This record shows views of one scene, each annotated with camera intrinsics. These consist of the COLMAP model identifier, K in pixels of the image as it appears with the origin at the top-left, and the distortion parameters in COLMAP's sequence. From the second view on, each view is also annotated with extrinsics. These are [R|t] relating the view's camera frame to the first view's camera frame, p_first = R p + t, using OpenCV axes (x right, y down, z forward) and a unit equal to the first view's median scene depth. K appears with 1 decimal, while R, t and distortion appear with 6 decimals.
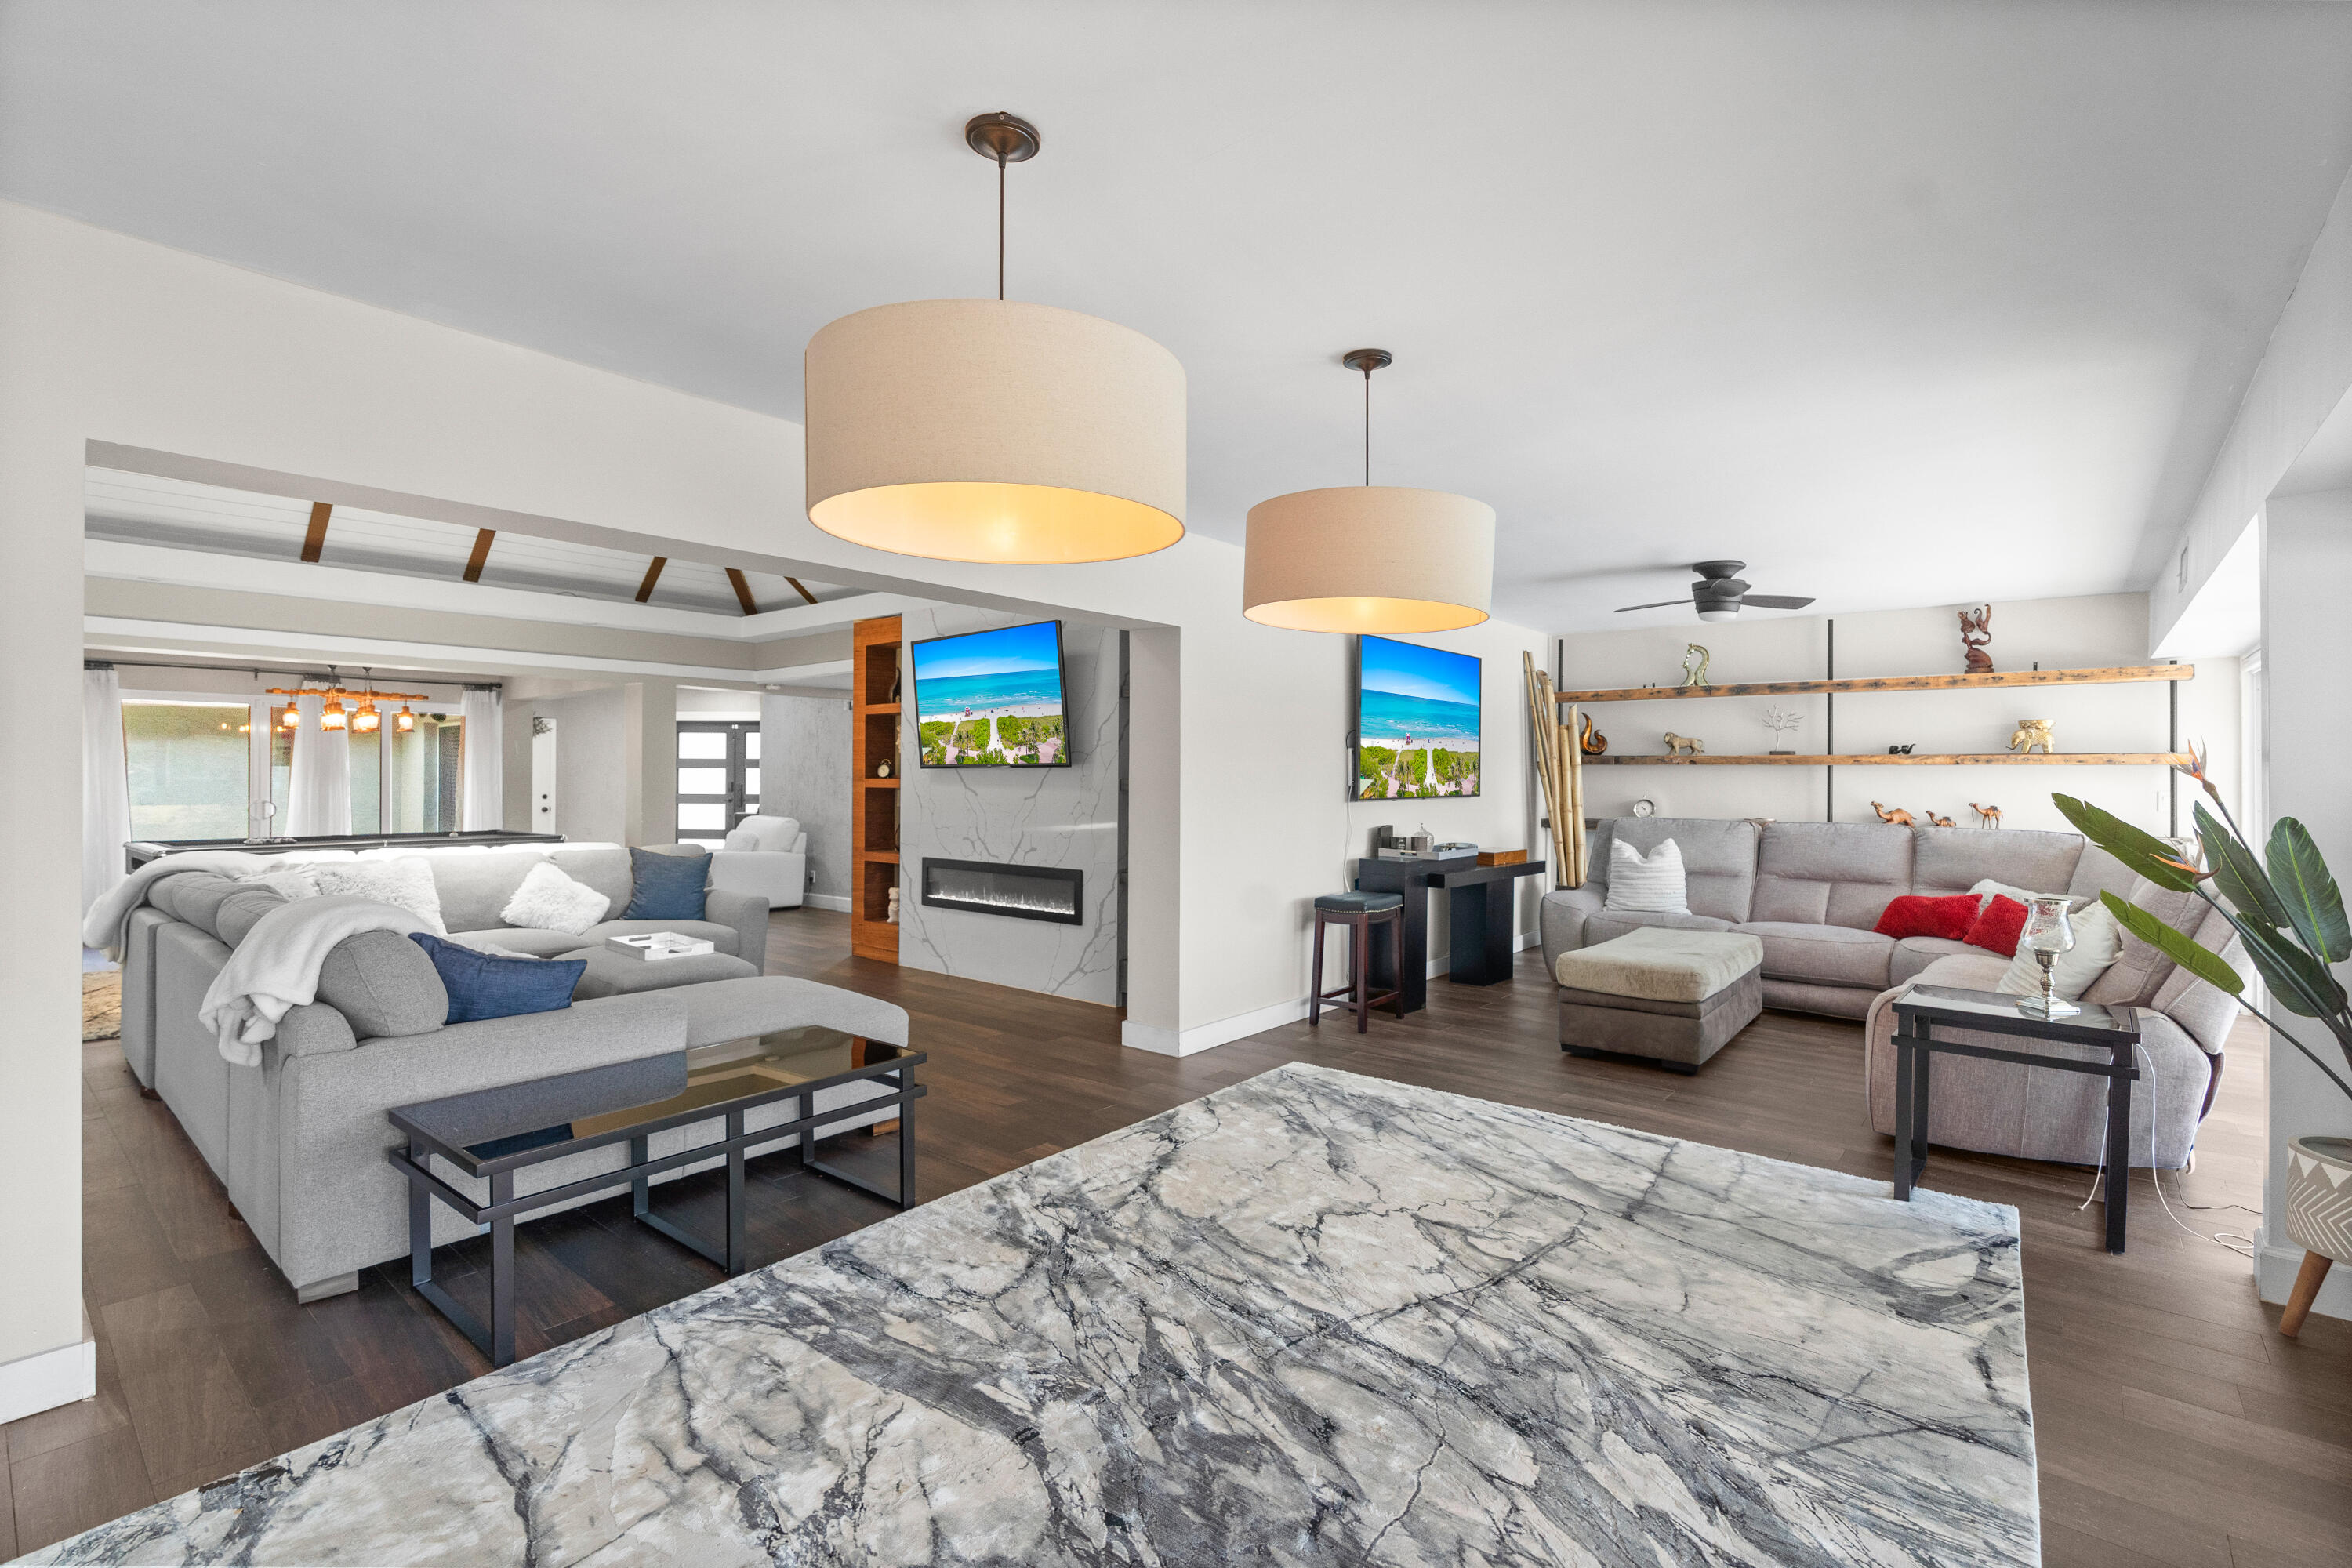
lens RADIAL K [[1058.1, 0, 1186.2], [0, 1058.1, 782.7], [0, 0, 1]] dist [-0.003171, -0.000327]
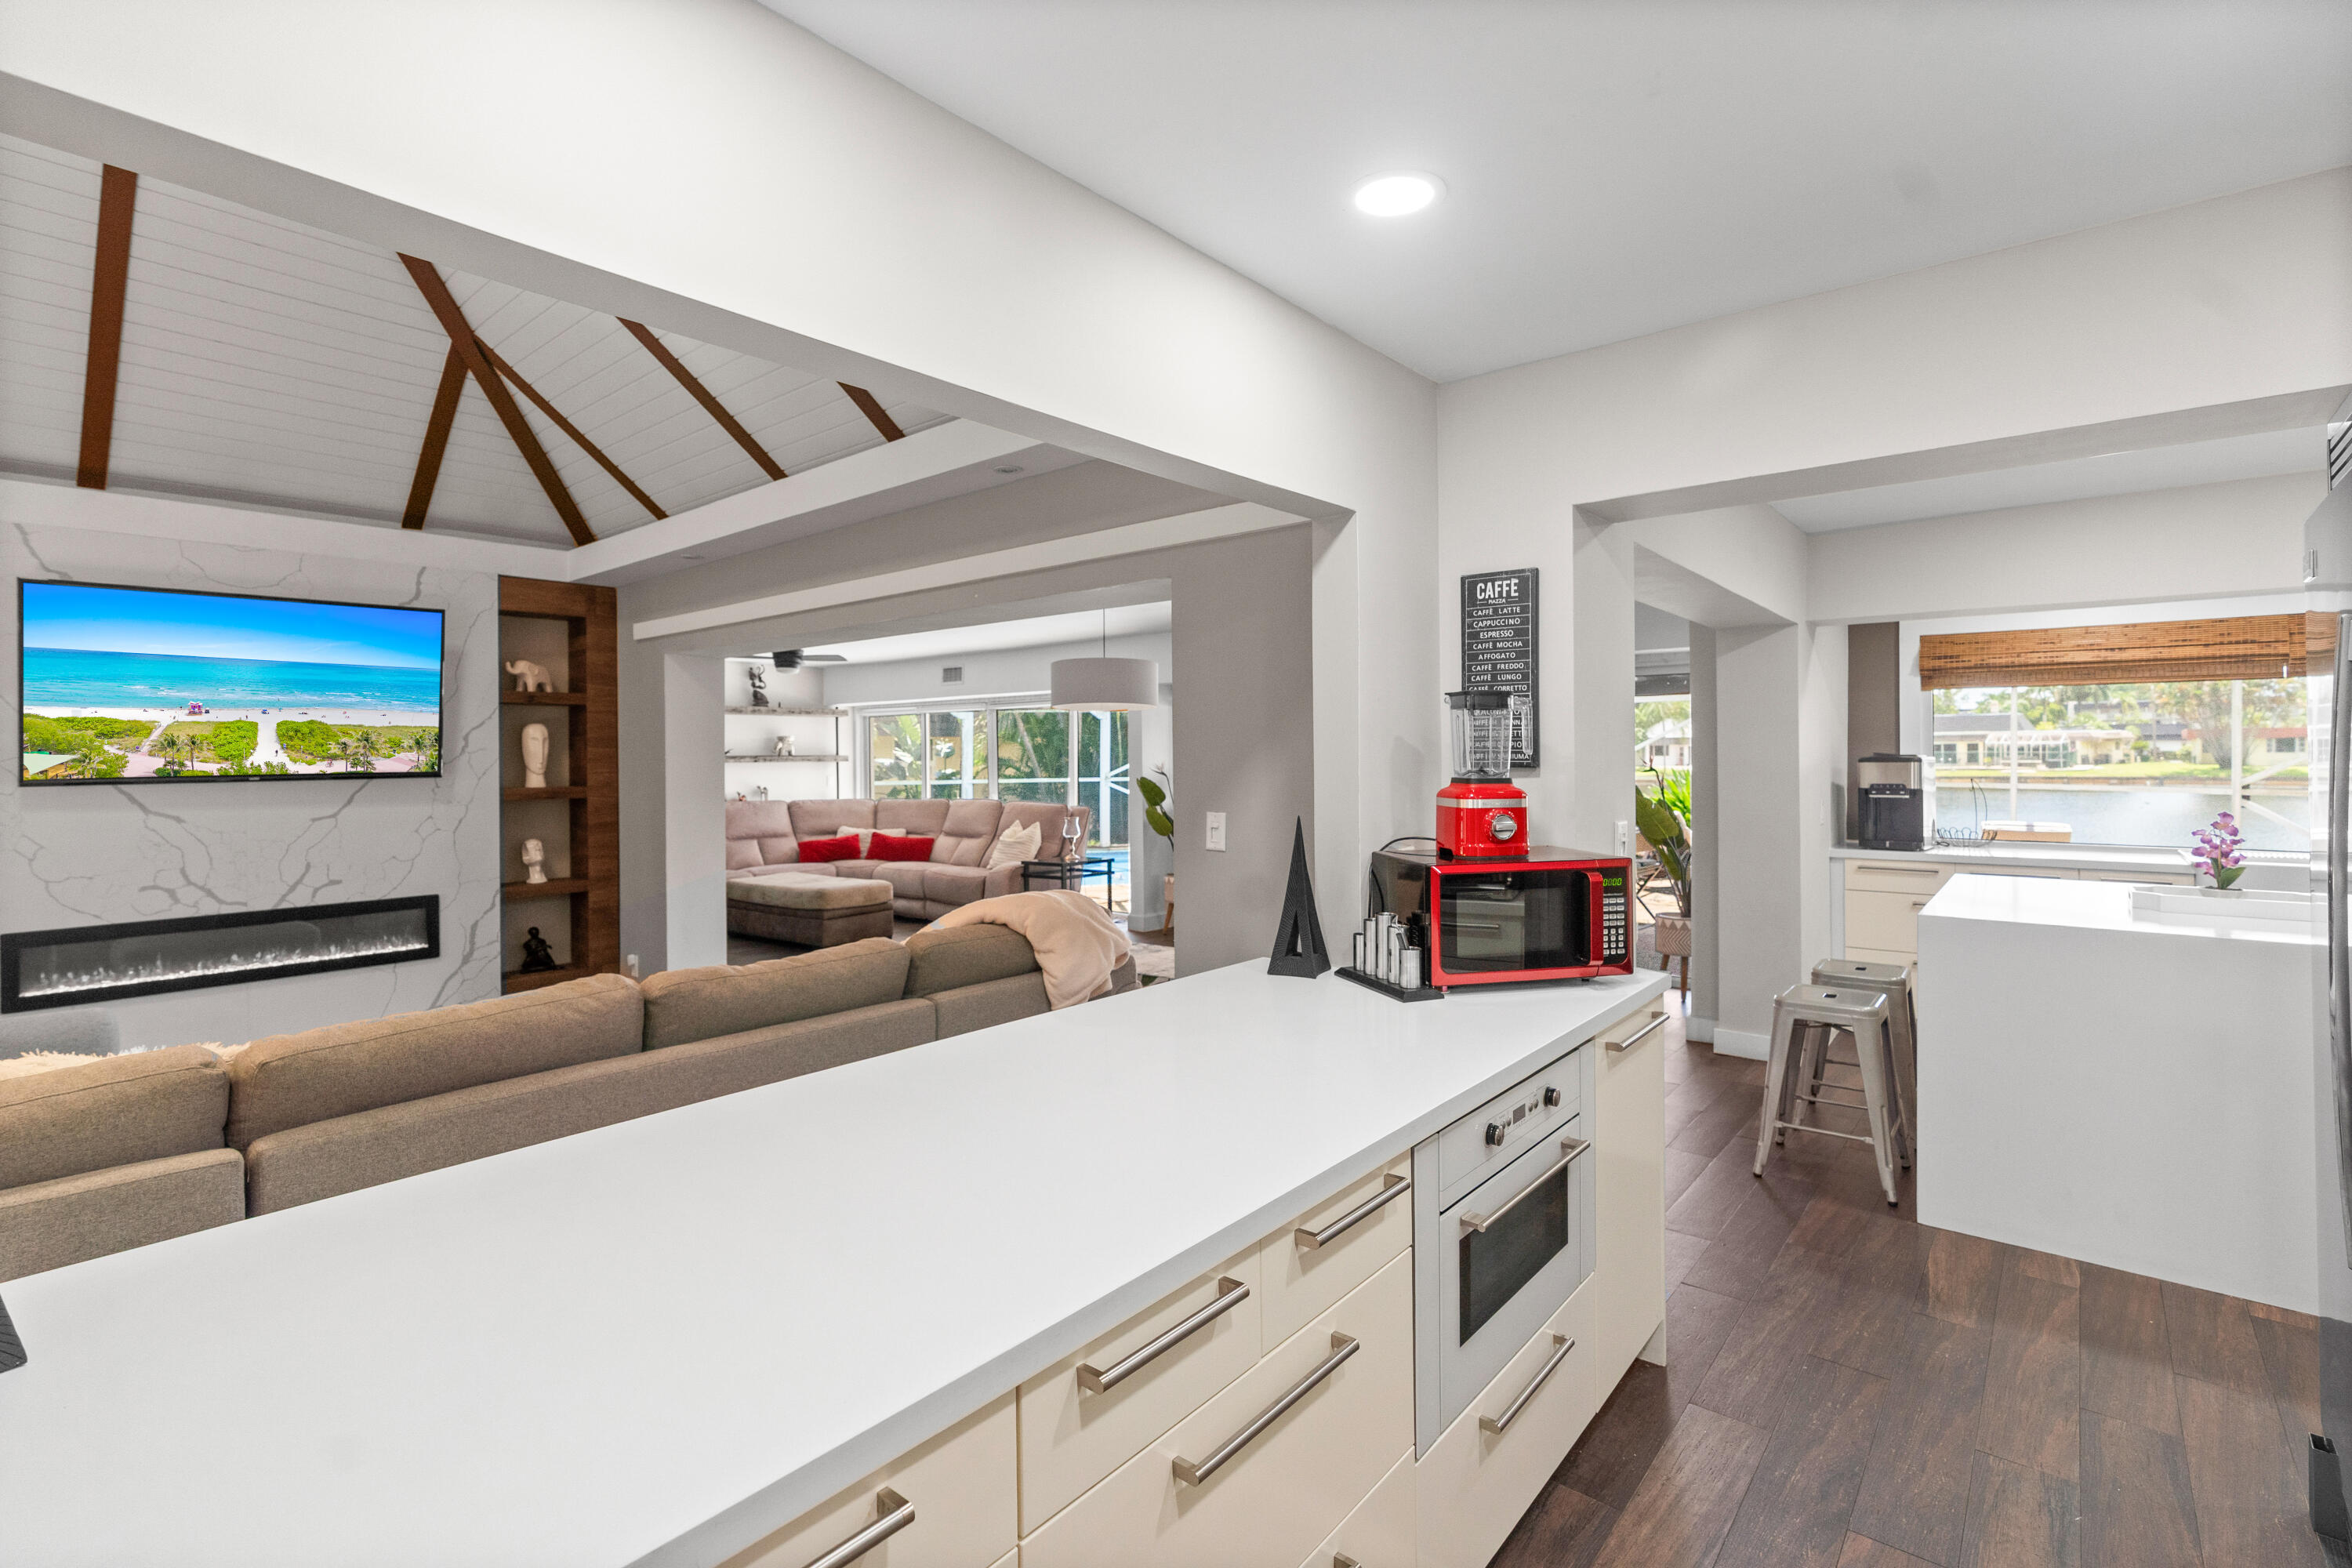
lens RADIAL K [[1071.5, 0, 1173.9], [0, 1071.5, 766.5], [0, 0, 1]] dist [-0.003486, 0.000352]
pose [[0.003503, -0.013969, 0.999896, -1.082034], [0.014227, 0.999802, 0.013918, -0.029503], [-0.999893, 0.014177, 0.003701, 0.425924]]
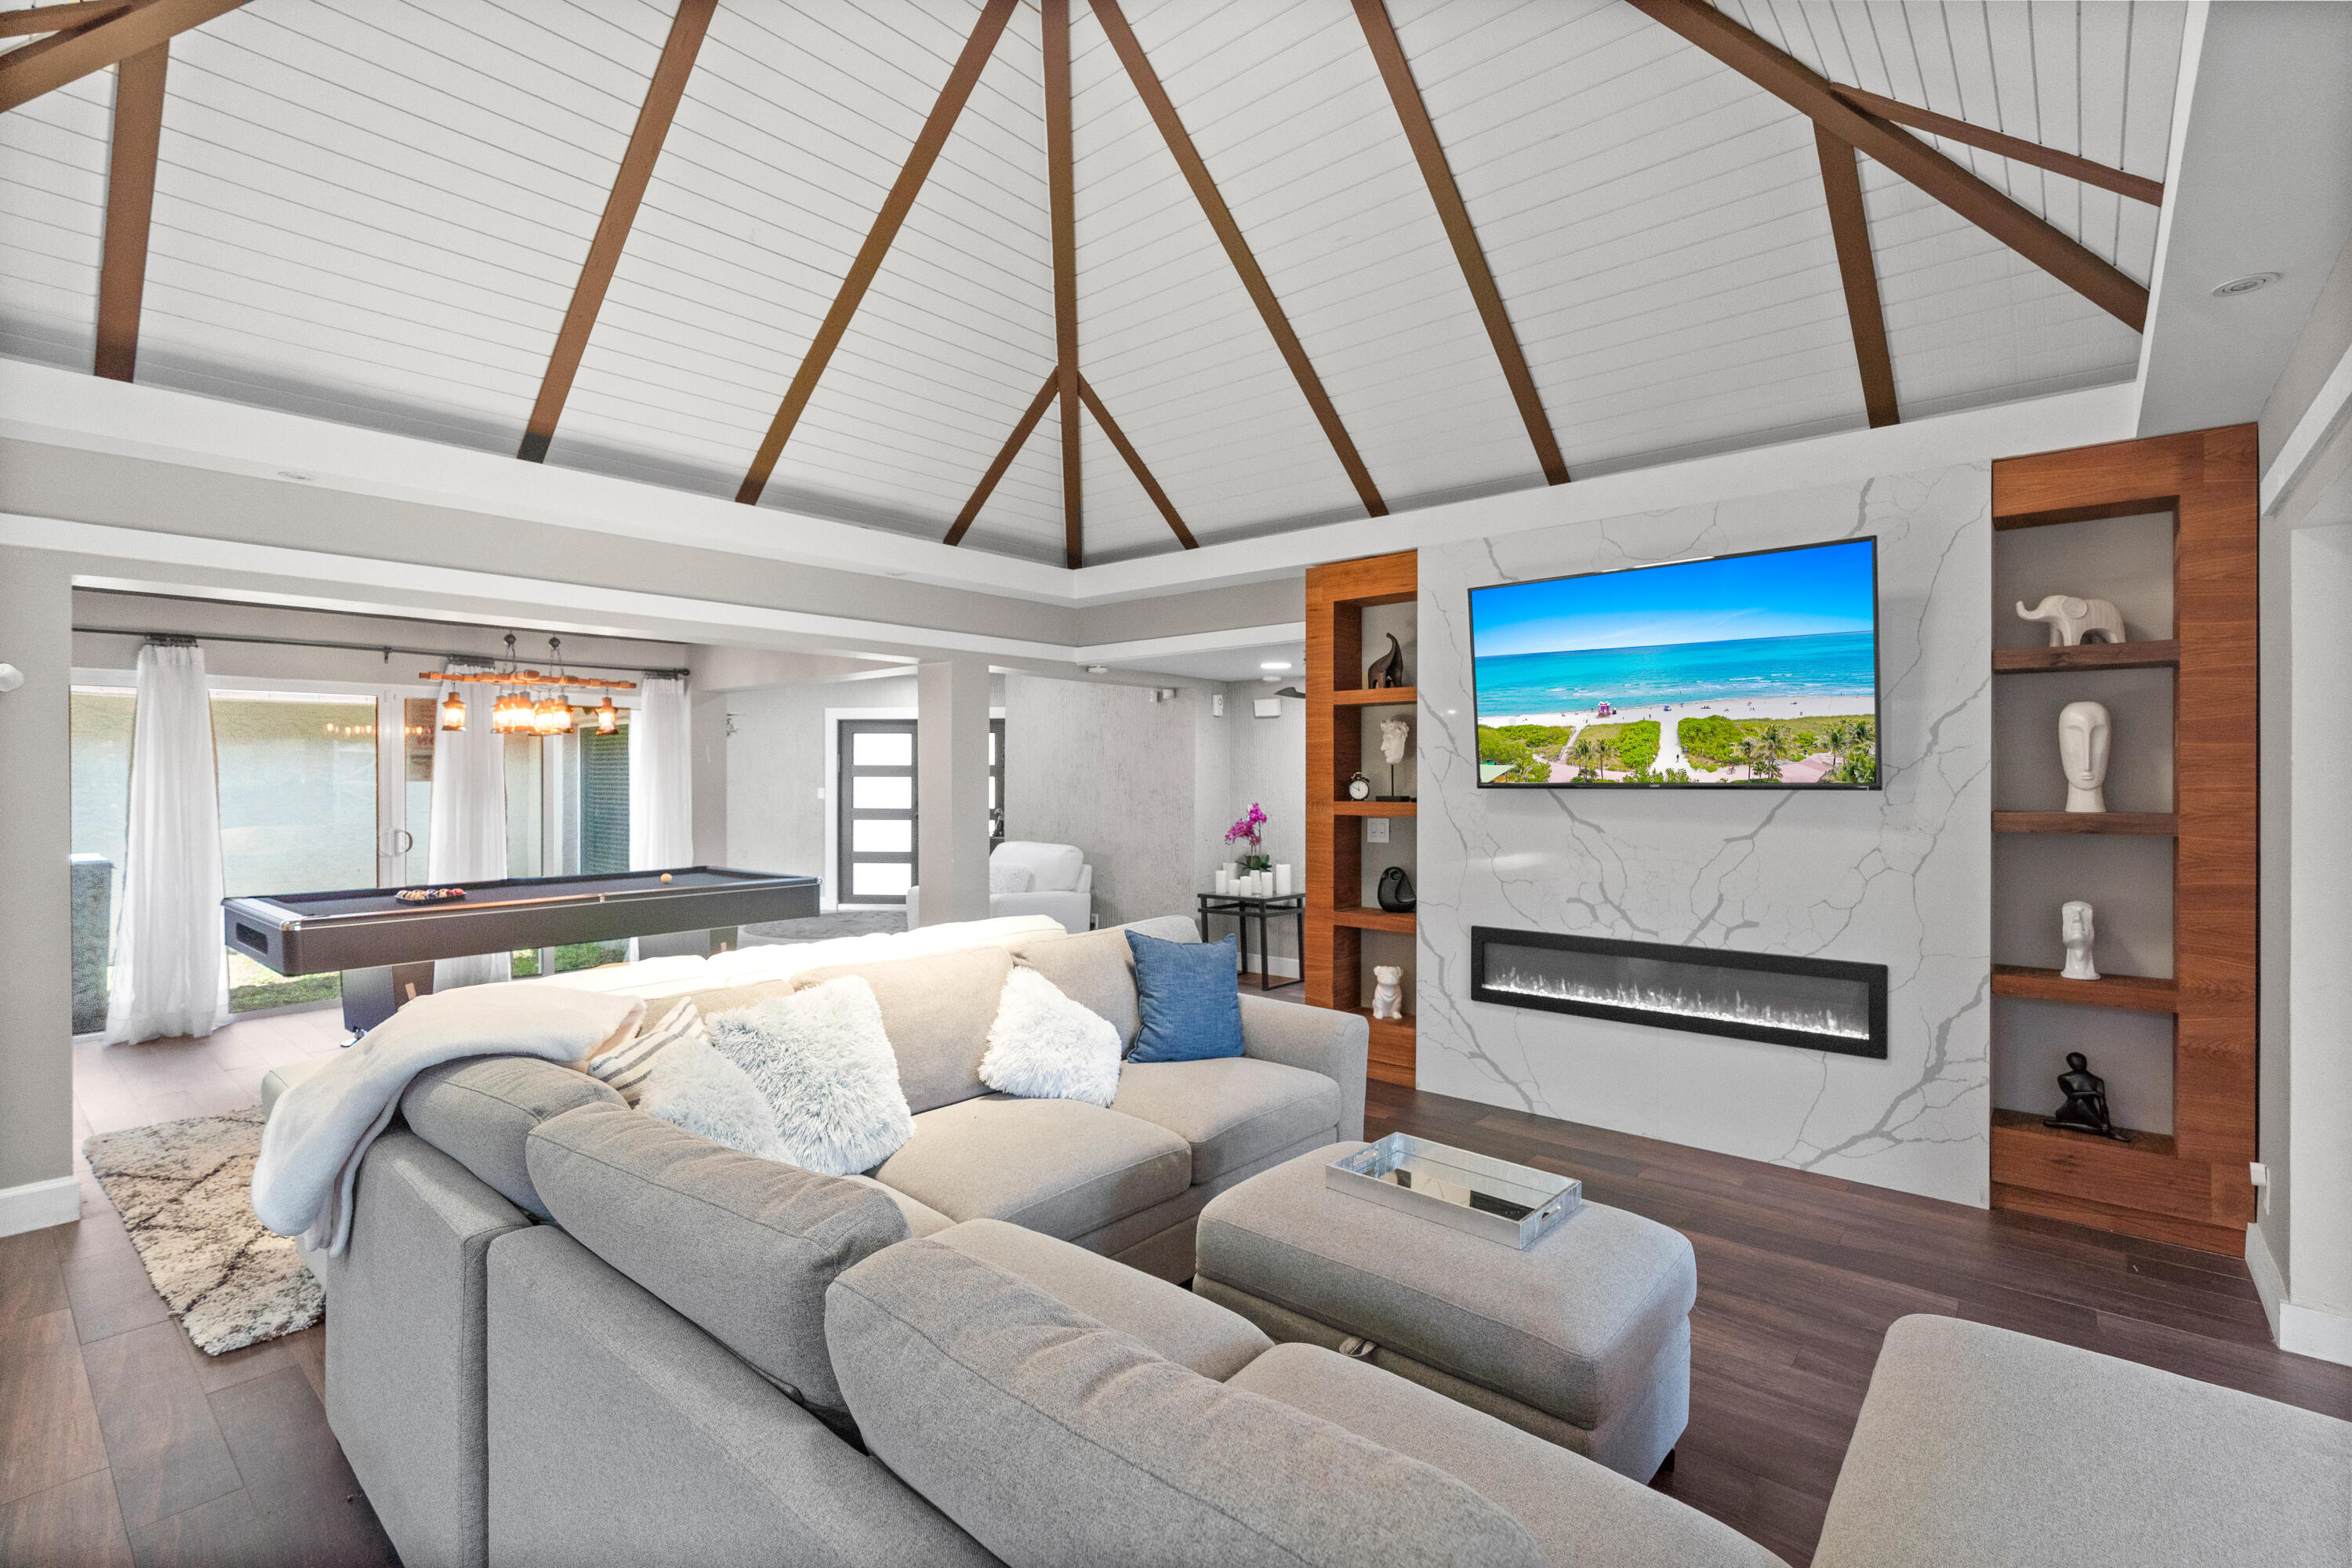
lens RADIAL K [[1046.8, 0, 1186.5], [0, 1046.8, 772.7], [0, 0, 1]] dist [0.013624, 0.000169]
pose [[0.999888, -0.009417, -0.011625, -0.528481], [0.009373, 0.999948, -0.003895, -0.028399], [0.011662, 0.003786, 0.999925, 0.451724]]
